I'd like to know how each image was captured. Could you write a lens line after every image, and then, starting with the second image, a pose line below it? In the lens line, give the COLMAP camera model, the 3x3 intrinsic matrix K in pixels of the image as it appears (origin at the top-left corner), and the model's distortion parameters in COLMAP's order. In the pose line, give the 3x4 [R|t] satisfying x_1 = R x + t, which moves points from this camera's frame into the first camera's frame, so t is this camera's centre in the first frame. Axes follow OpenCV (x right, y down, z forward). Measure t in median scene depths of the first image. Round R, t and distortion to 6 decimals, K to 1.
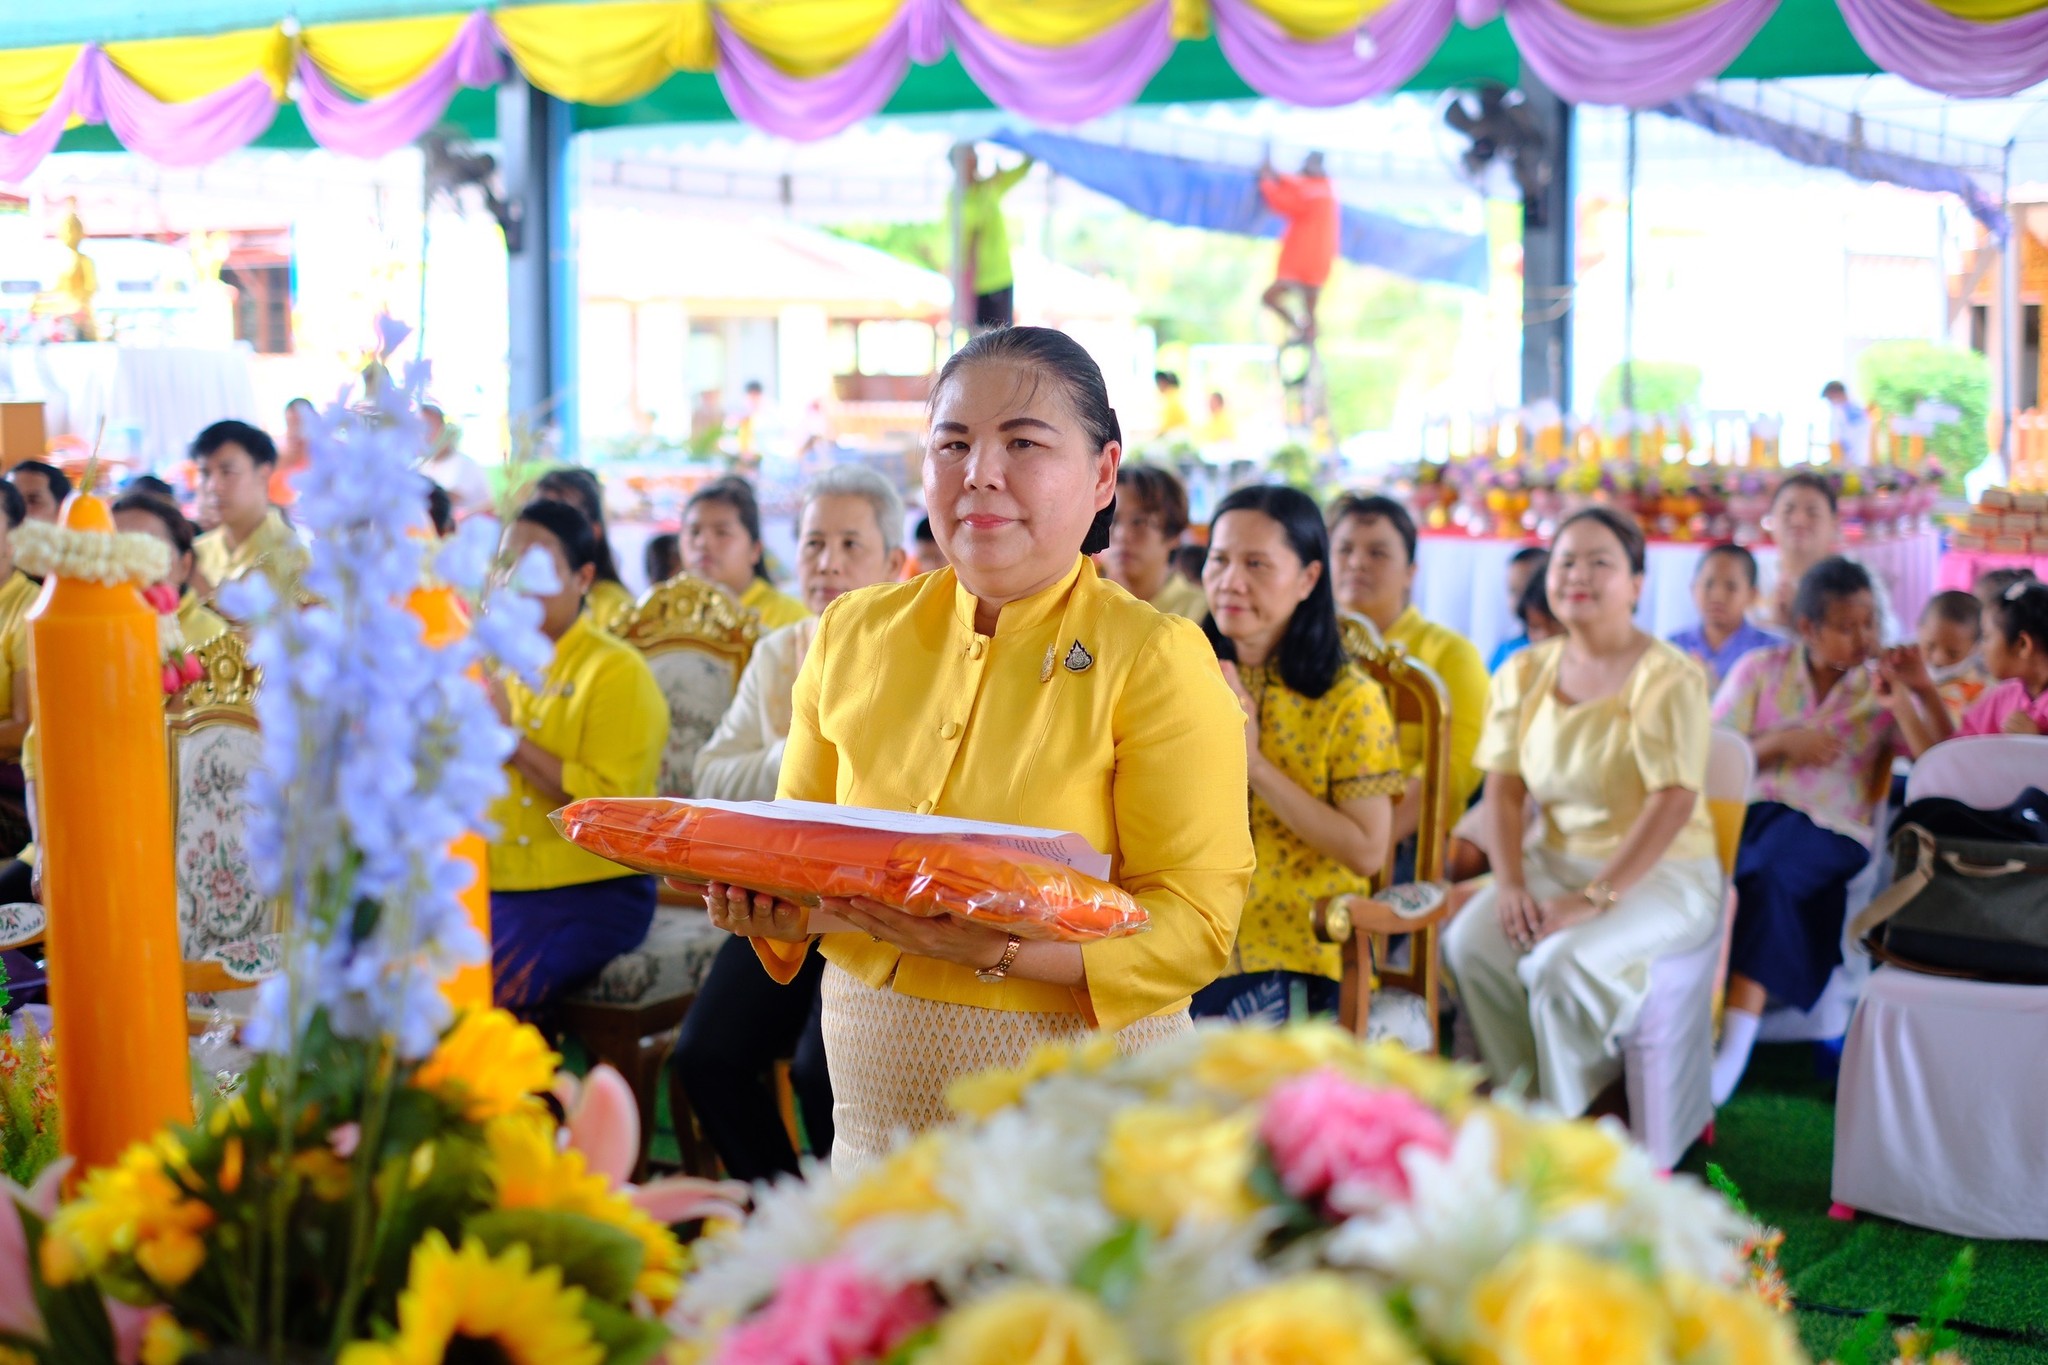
lens RADIAL K [[3293.0, 0, 1033.4], [0, 3293.0, 684.2], [0, 0, 1]] dist [-0.039993, 0.000000]
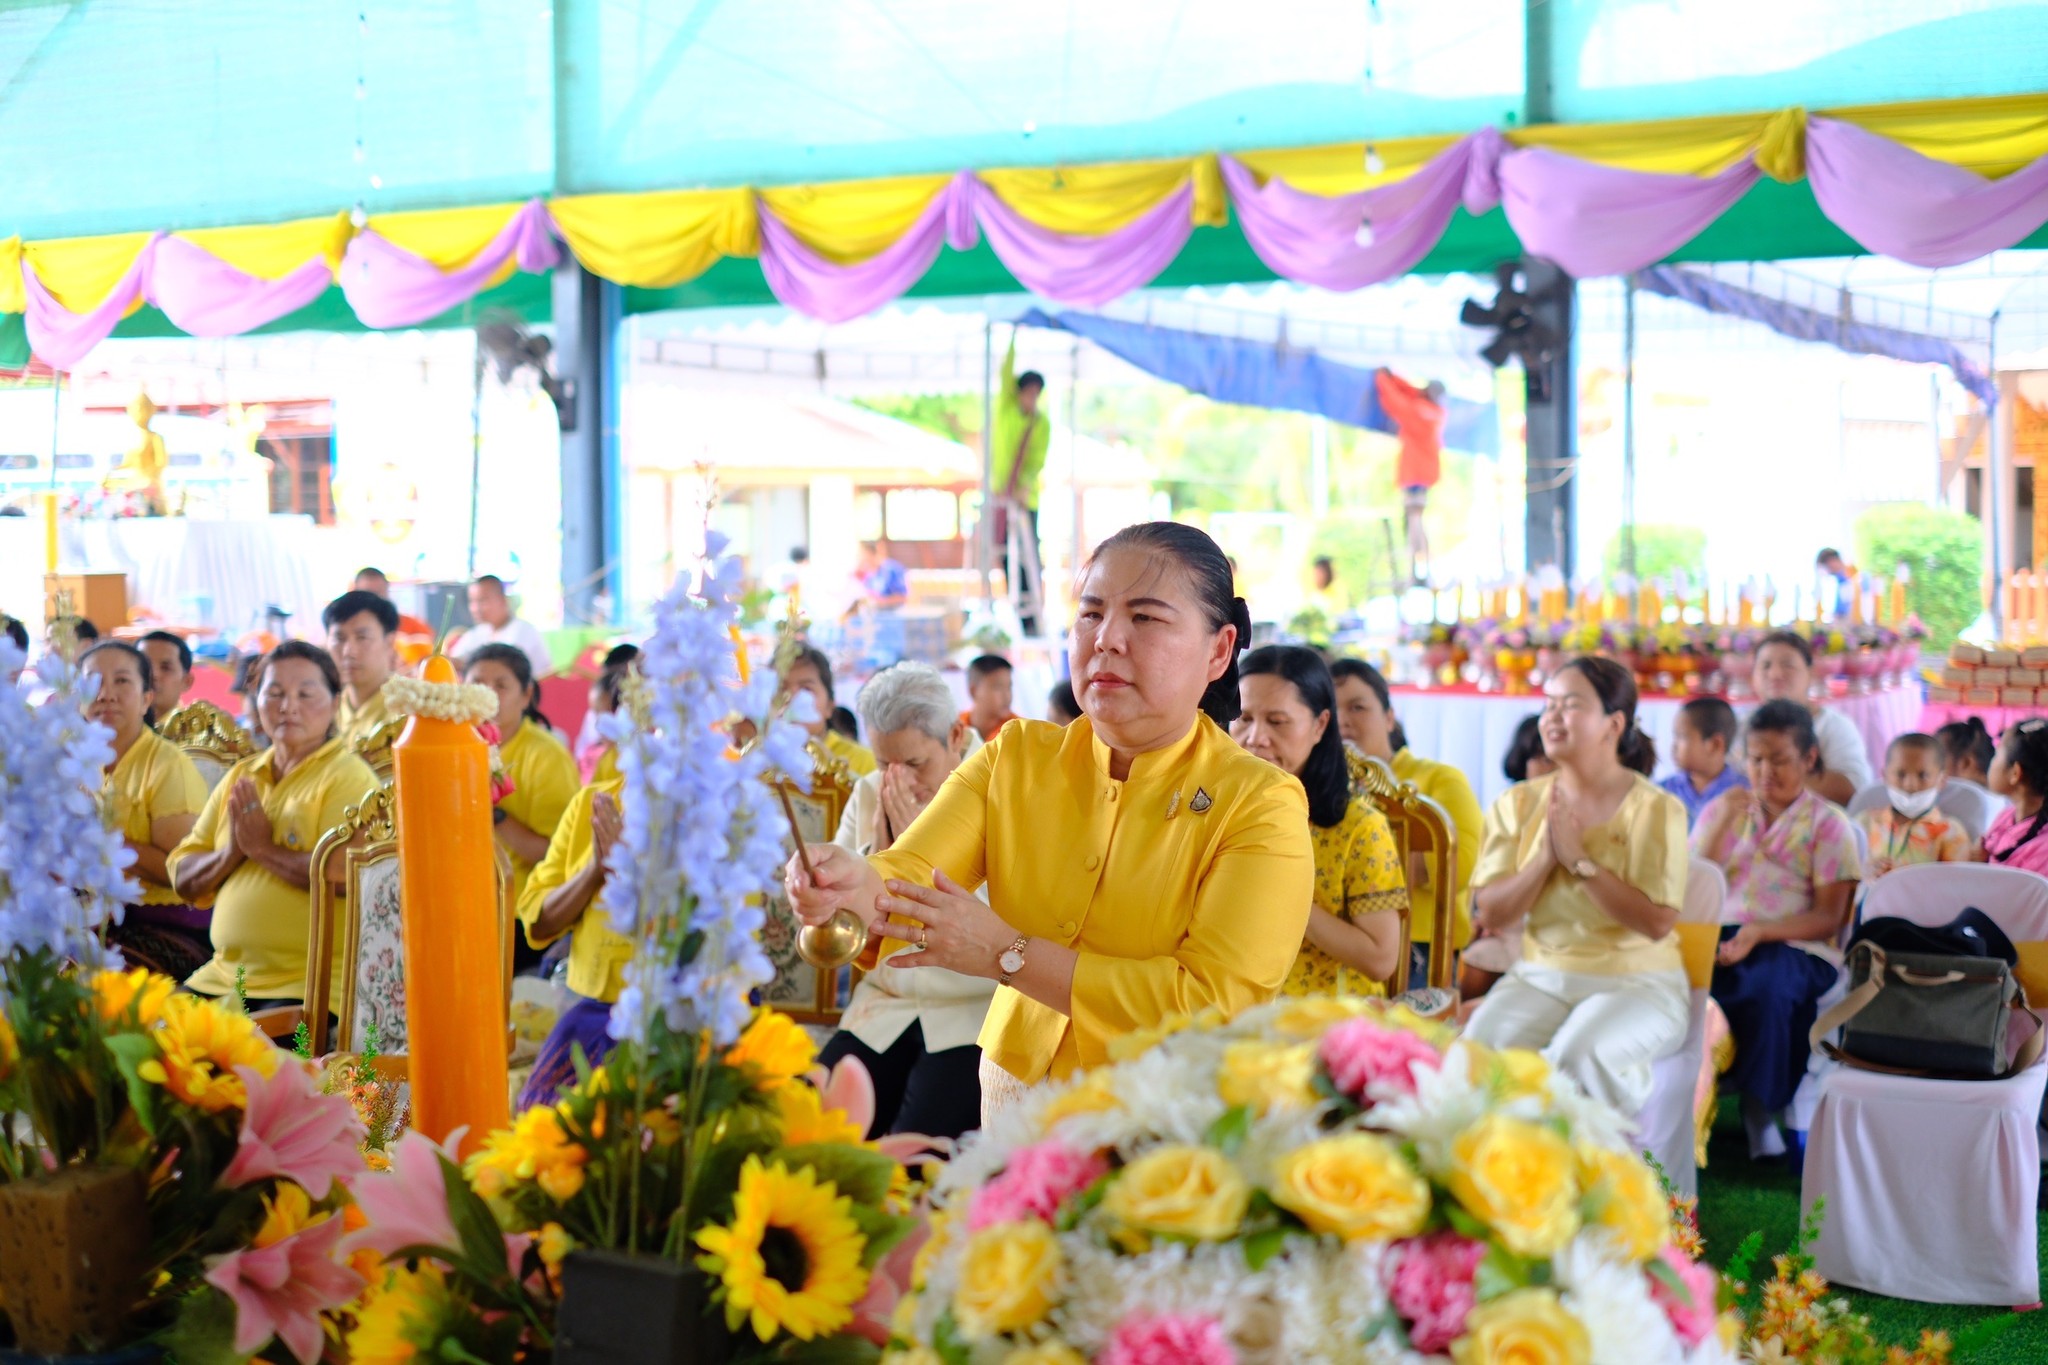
lens RADIAL K [[3293.0, 0, 1044.6], [0, 3293.0, 694.3], [0, 0, 1]] dist [-0.039993, 0.000000]
pose [[0.999983, -0.005601, -0.001431, -0.011939], [0.005529, 0.998908, -0.046401, 0.007347], [0.001689, 0.046393, 0.998922, -0.117067]]
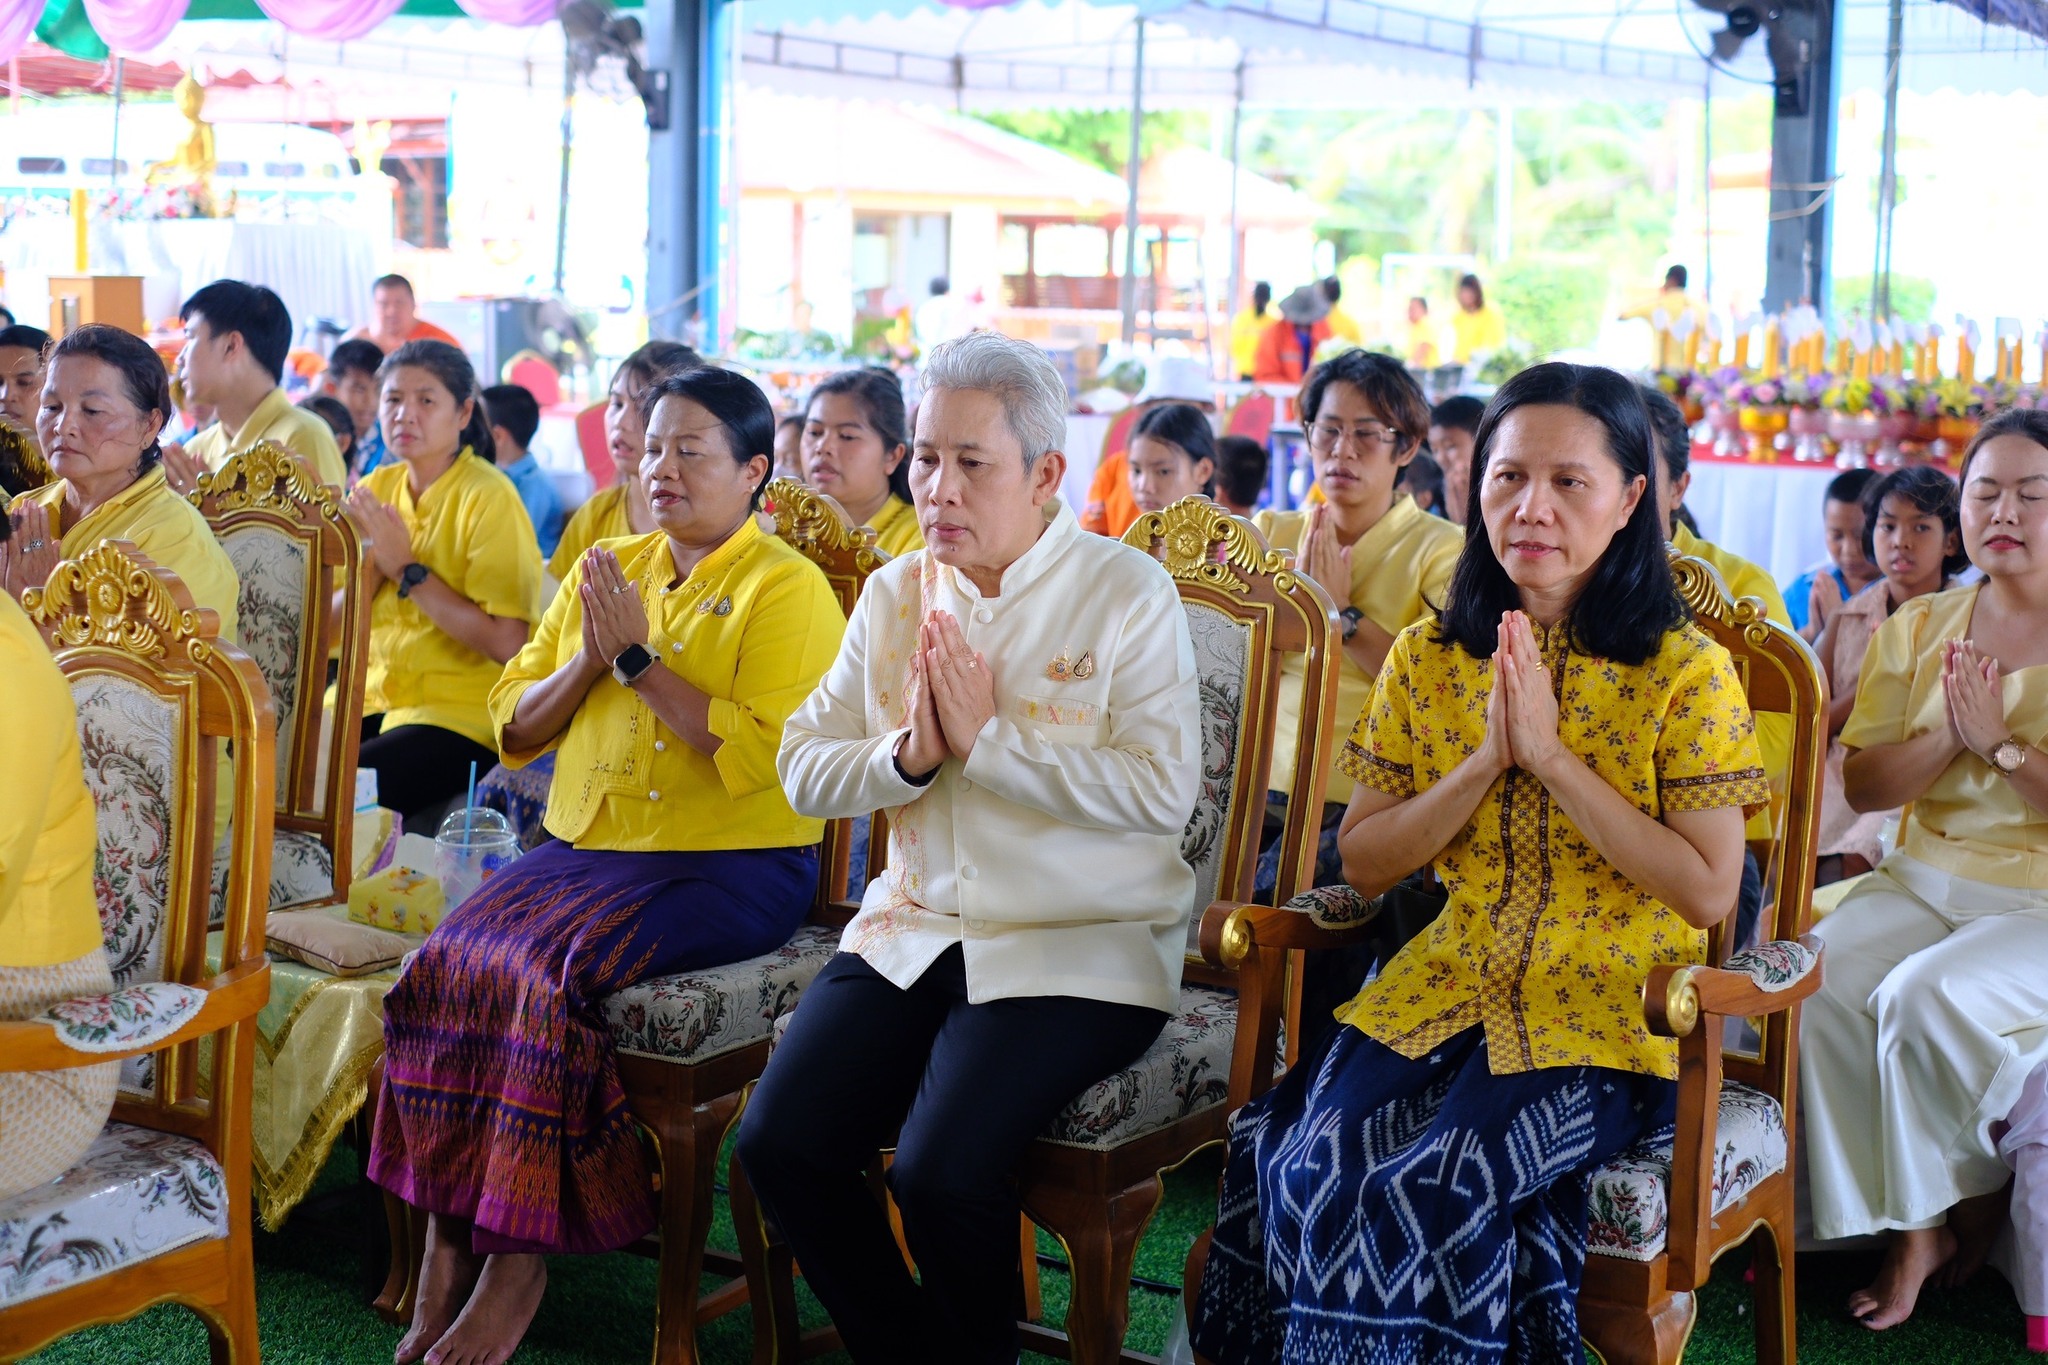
lens RADIAL K [[3293.0, 0, 1017.1], [0, 3293.0, 666.2], [0, 0, 1]] dist [-0.039993, 0.000000]
pose [[0.998126, 0.026348, -0.055225, -0.007071], [-0.025198, 0.999453, 0.021428, -0.006847], [0.055759, -0.019996, 0.998244, 0.216359]]
